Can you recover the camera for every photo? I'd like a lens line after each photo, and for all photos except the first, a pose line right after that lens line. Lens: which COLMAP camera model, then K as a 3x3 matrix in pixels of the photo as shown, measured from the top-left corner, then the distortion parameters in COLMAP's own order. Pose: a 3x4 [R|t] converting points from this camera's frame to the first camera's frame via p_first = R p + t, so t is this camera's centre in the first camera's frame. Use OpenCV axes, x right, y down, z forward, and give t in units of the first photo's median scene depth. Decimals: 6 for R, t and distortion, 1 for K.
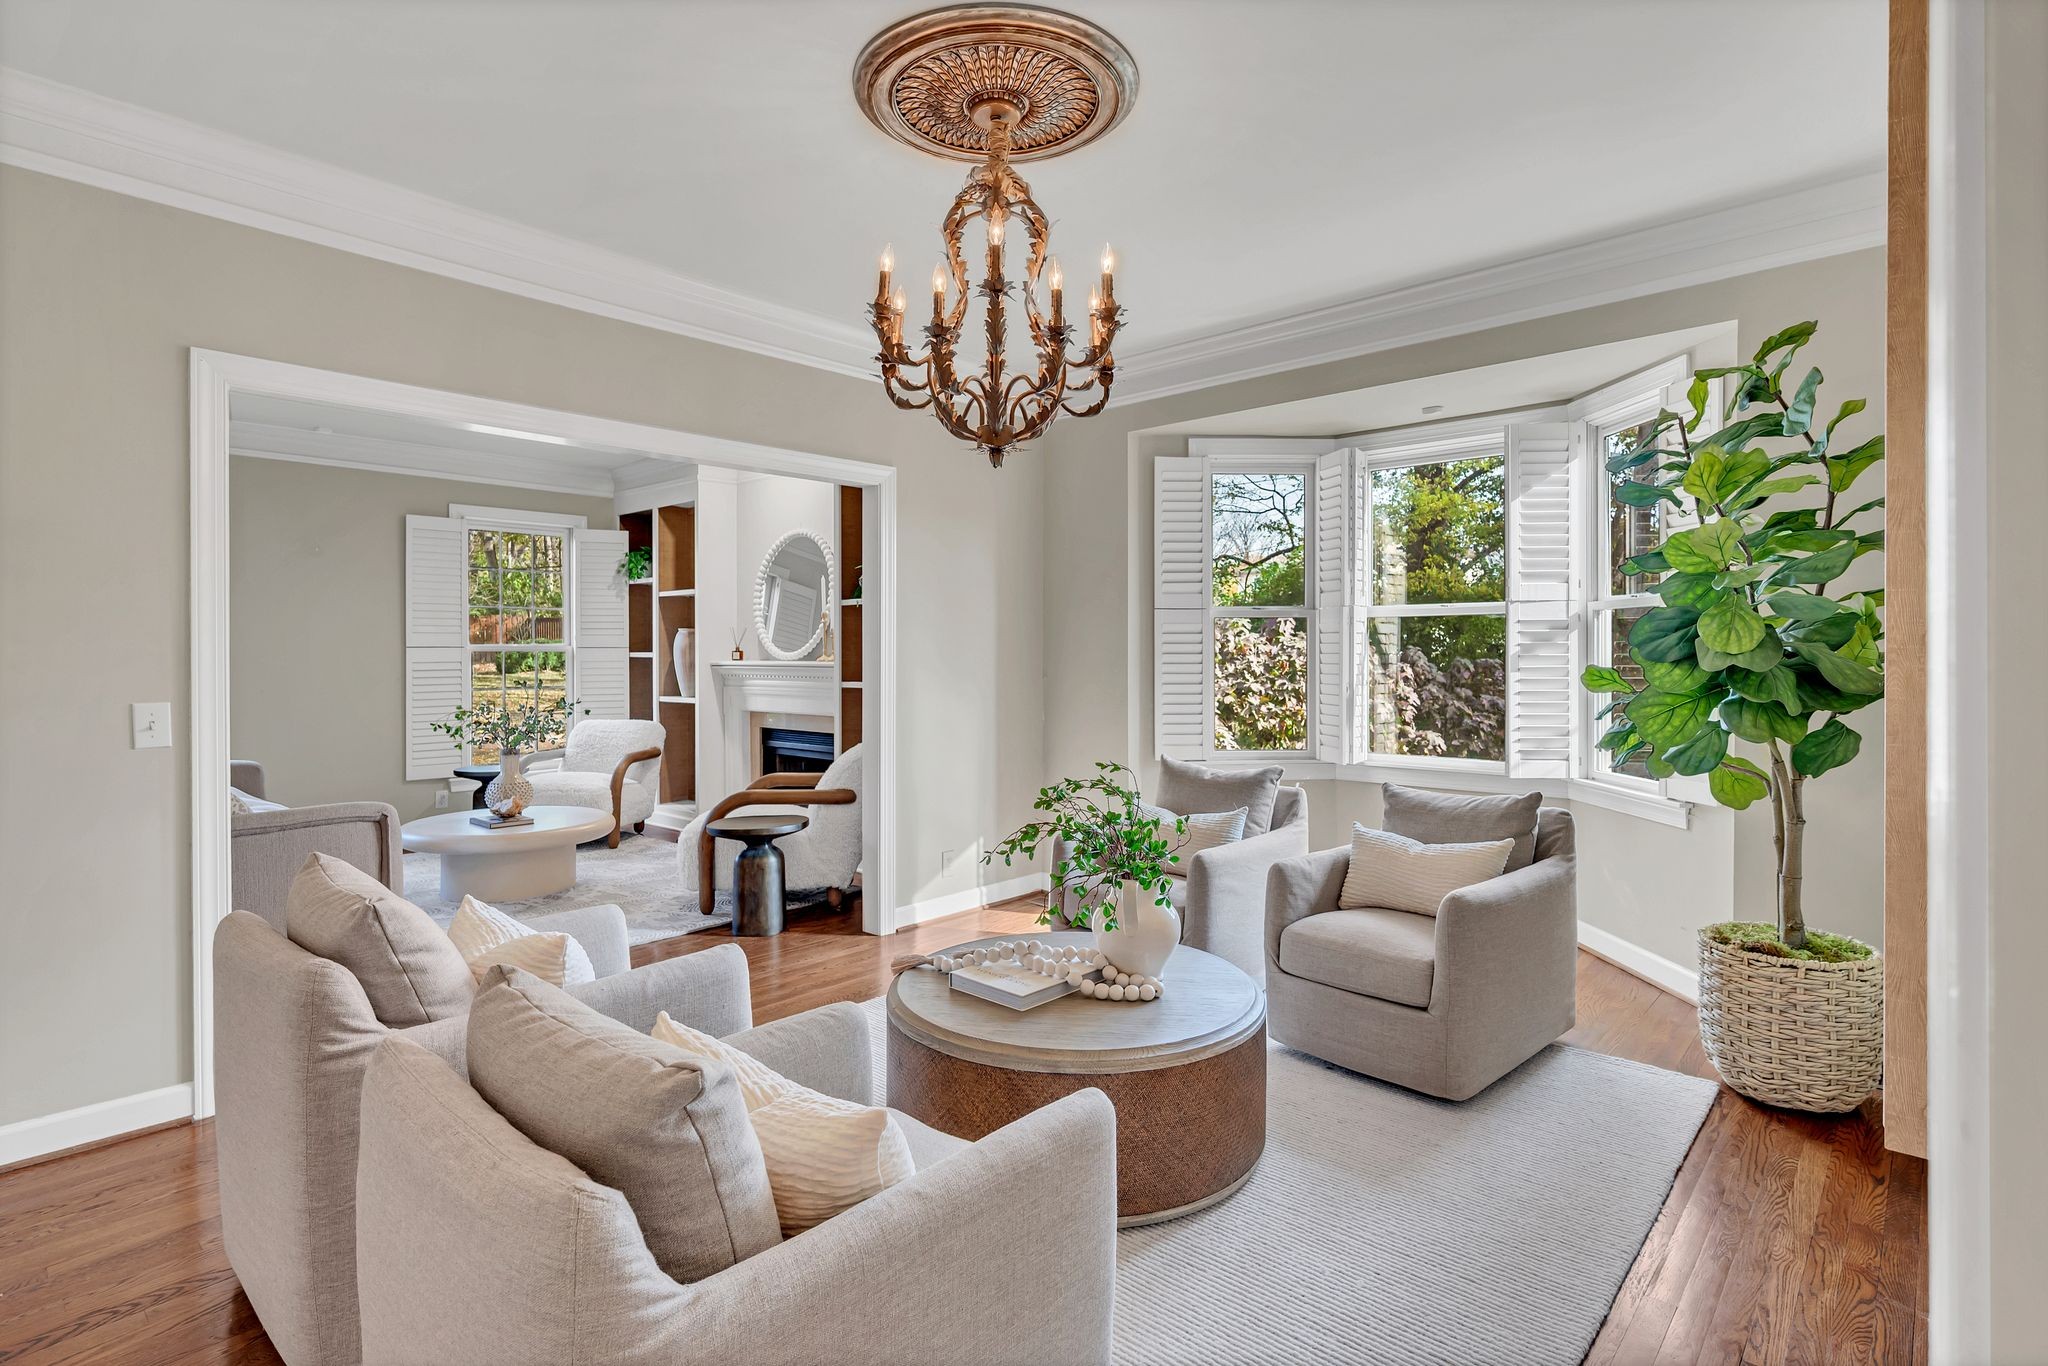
lens RADIAL K [[987.1, 0, 1029.8], [0, 987.1, 653.4], [0, 0, 1]] dist [0.000635, -0.000182]
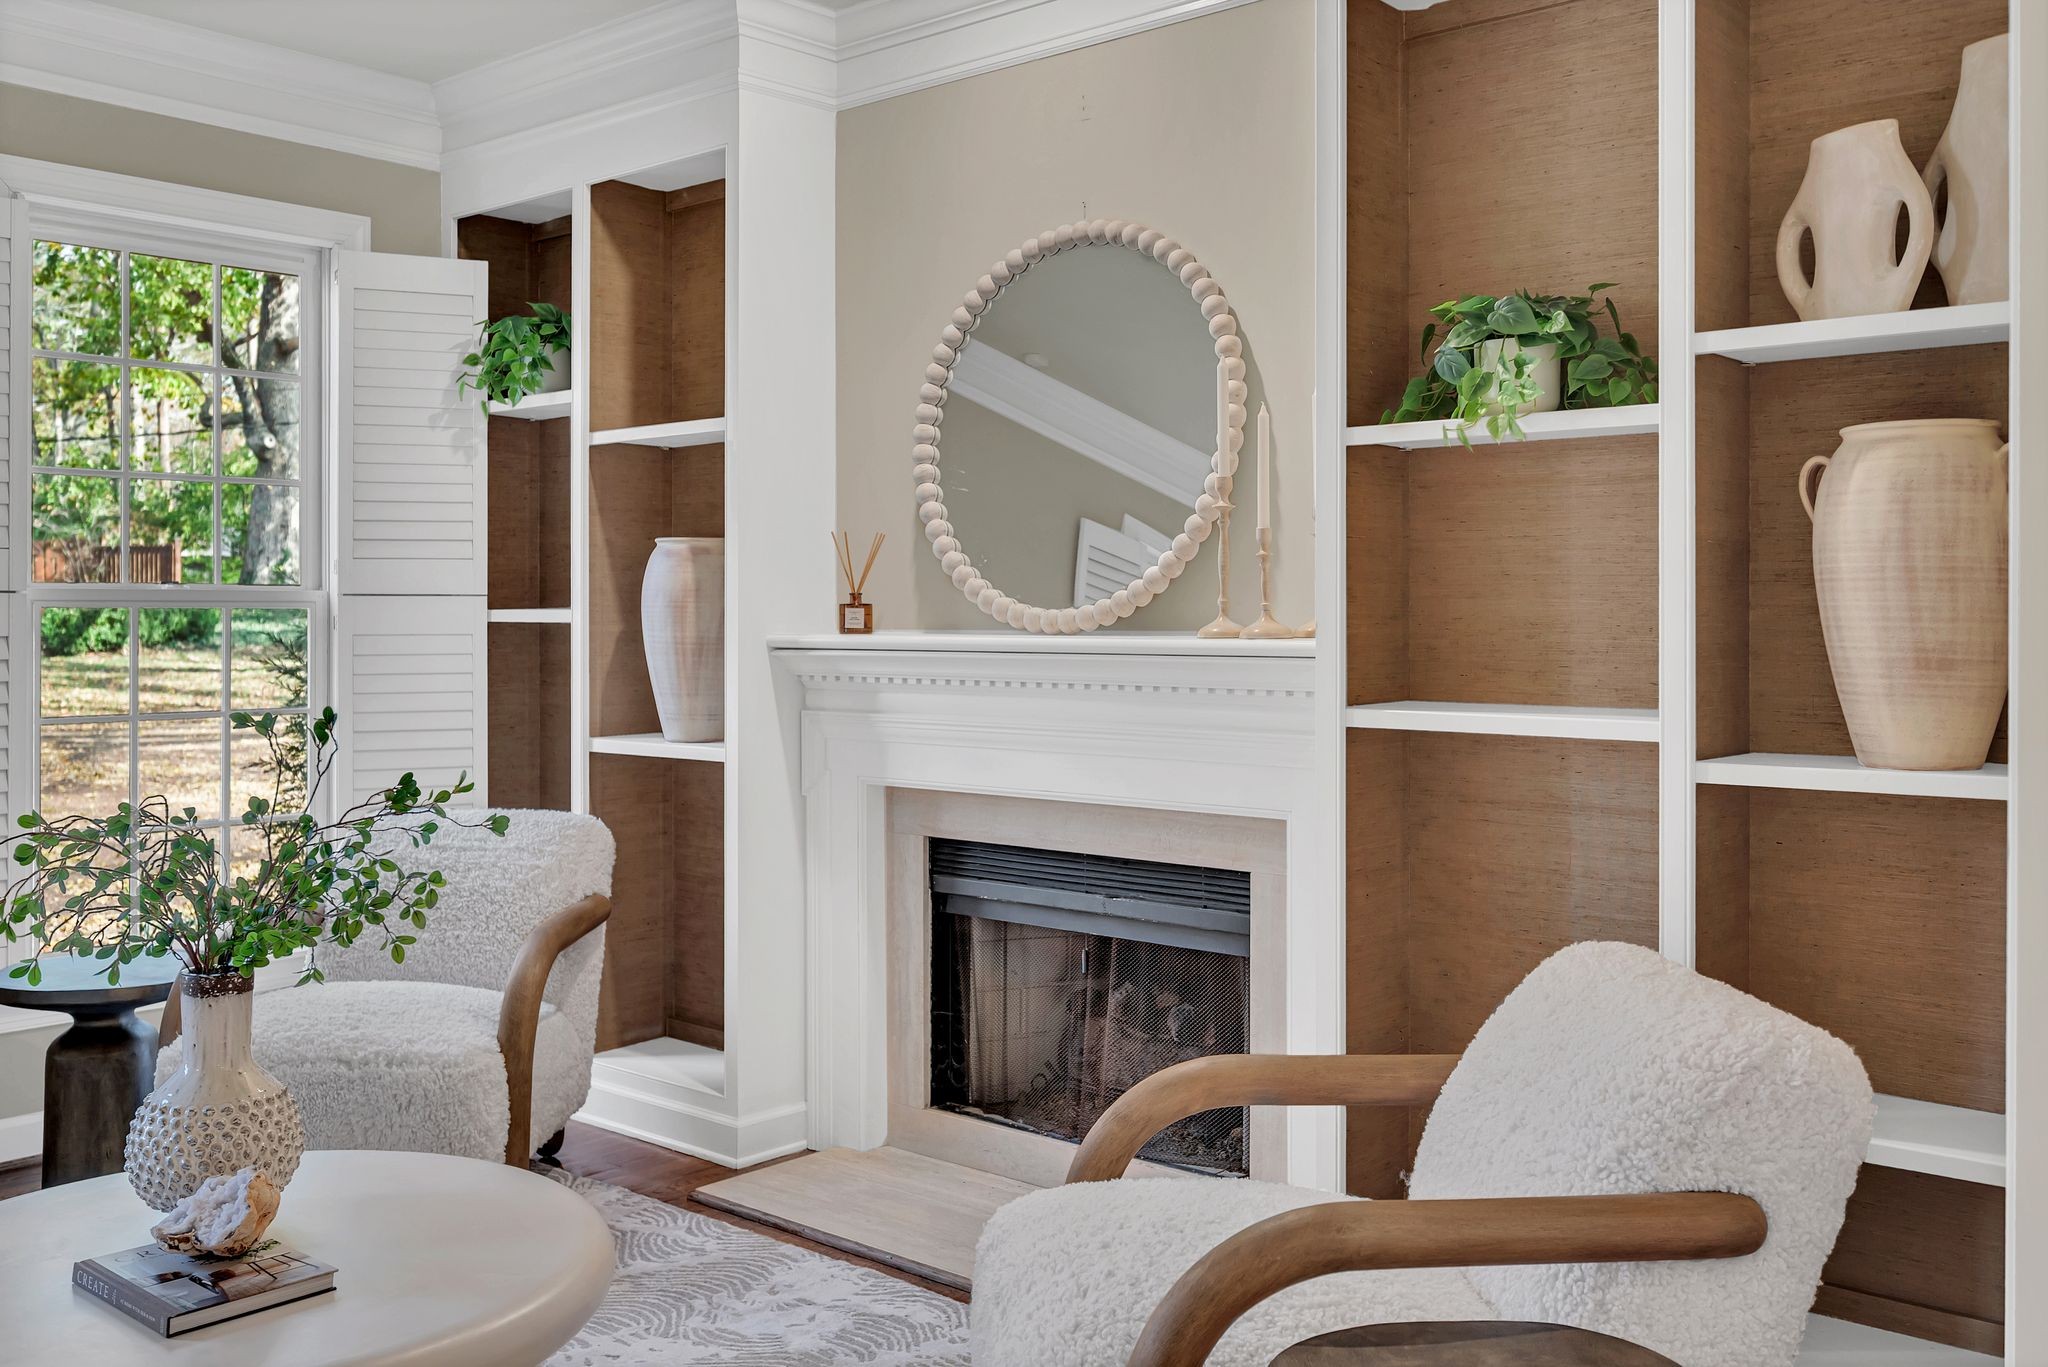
lens RADIAL K [[1833.2, 0, 1028.1], [0, 1833.2, 591.4], [0, 0, 1]] dist [0.043835, 0.002180]
pose [[0.999982, -0.004859, 0.003539, -0.230453], [0.004890, 0.999949, -0.008862, -0.000707], [-0.003496, 0.008879, 0.999954, 0.369522]]
